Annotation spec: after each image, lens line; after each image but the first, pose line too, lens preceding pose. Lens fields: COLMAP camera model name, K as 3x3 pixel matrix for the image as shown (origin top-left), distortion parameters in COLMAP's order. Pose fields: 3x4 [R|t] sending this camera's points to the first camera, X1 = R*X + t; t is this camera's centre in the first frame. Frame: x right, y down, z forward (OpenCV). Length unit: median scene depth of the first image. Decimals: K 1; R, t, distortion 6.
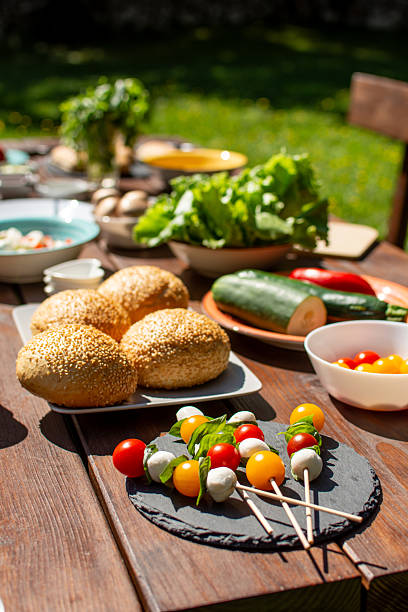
lens RADIAL K [[912.2, 0, 199.4], [0, 912.2, 305.8], [0, 0, 1]] dist [-0.191347, 0.000000]
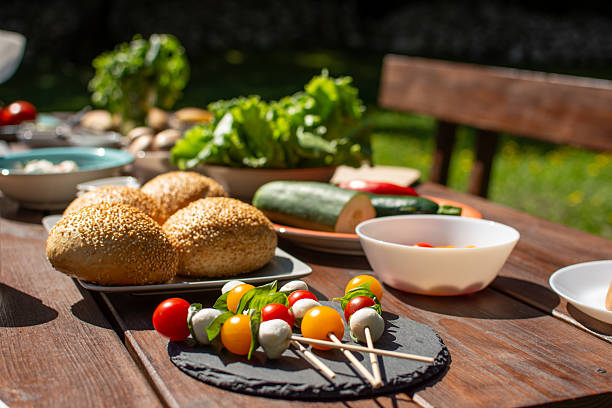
lens RADIAL K [[912.2, 0, 309.2], [0, 912.2, 204.2], [0, 0, 1]] dist [-0.191347, 0.000000]
pose [[0.996160, -0.002886, 0.087501, -0.016746], [0.014078, 0.991731, -0.127562, 0.147885], [-0.086410, 0.128304, 0.987963, 0.072531]]
